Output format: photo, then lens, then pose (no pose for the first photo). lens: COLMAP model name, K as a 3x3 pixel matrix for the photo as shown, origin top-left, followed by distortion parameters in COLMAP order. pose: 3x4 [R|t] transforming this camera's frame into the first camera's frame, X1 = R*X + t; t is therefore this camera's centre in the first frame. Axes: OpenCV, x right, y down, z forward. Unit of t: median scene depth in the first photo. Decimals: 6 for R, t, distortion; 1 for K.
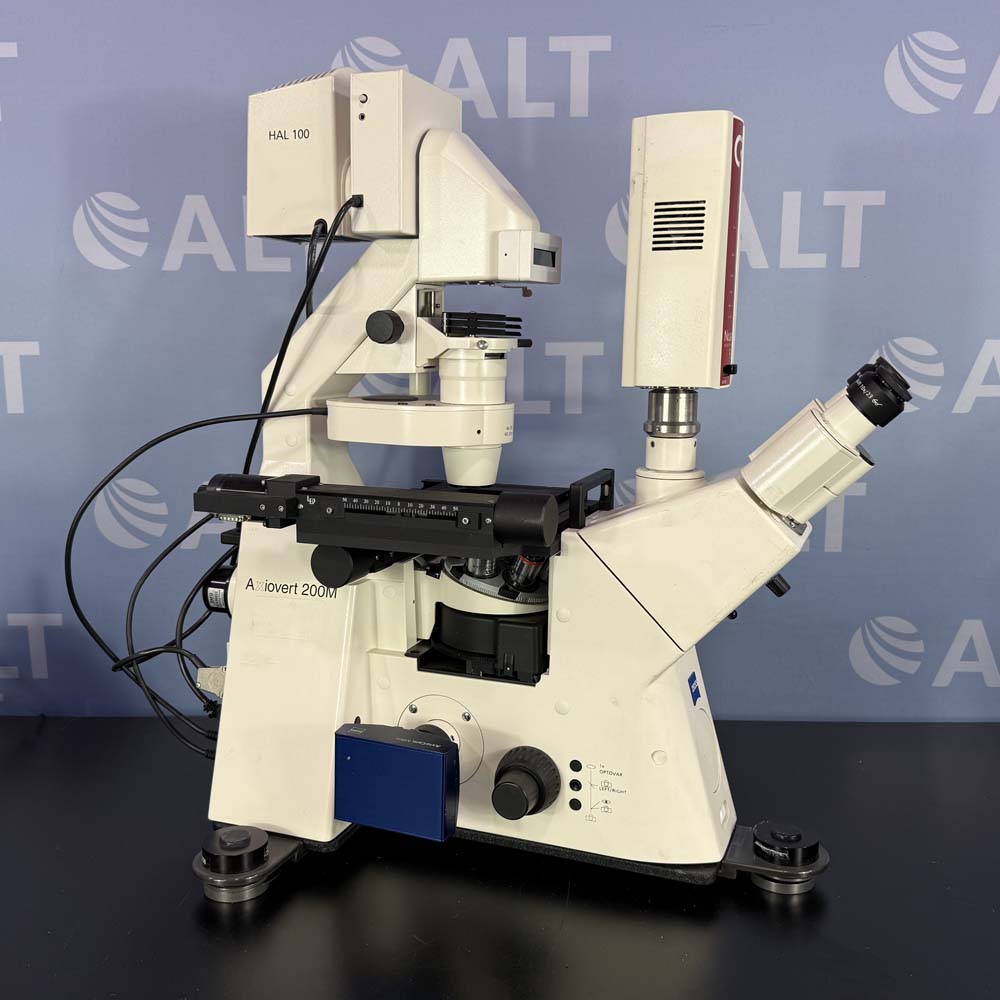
lens RADIAL K [[1050.9, 0, 491.1], [0, 1050.9, 508.4], [0, 0, 1]] dist [0.016096, 0.000000]
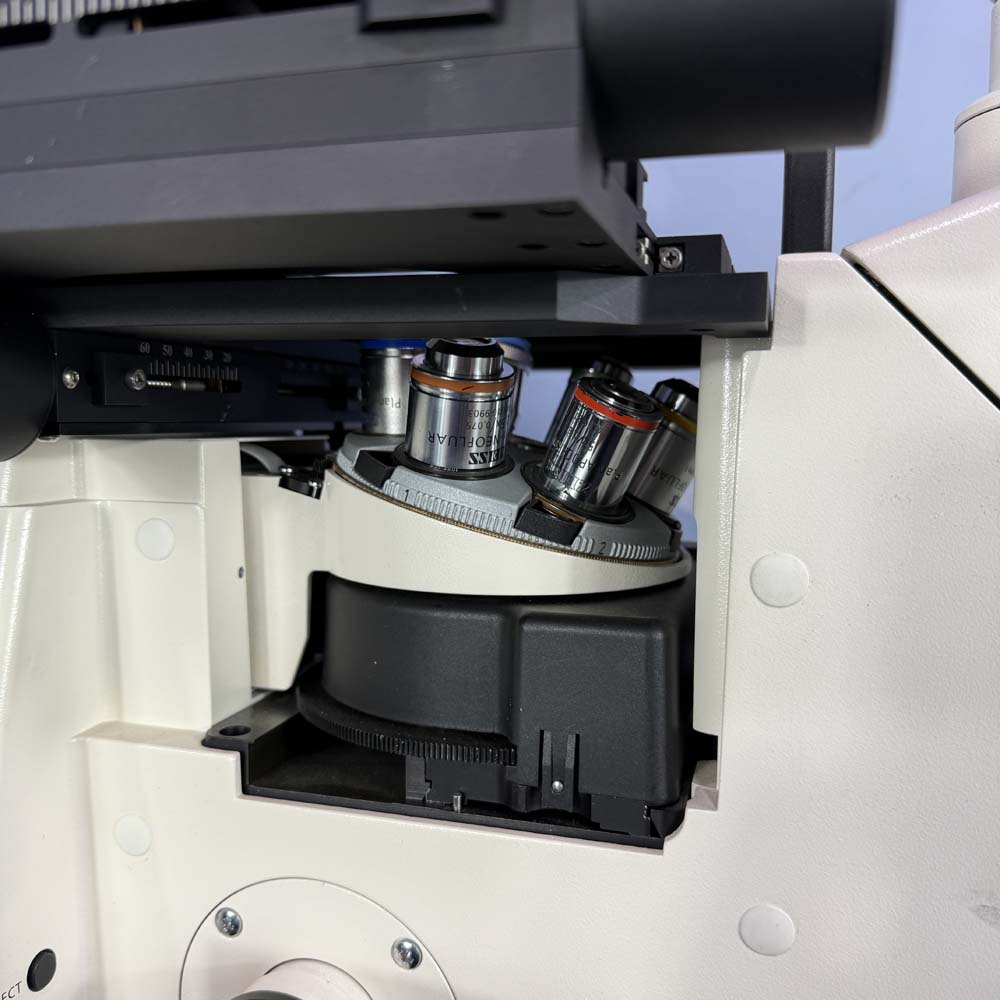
lens RADIAL K [[1050.9, 0, 507.7], [0, 1050.9, 496.0], [0, 0, 1]] dist [0.016096, 0.000000]
pose [[0.996854, -0.006803, 0.078964, -0.018379], [0.012230, 0.997579, -0.068453, 0.093354], [-0.078307, 0.069204, 0.994524, 0.707948]]
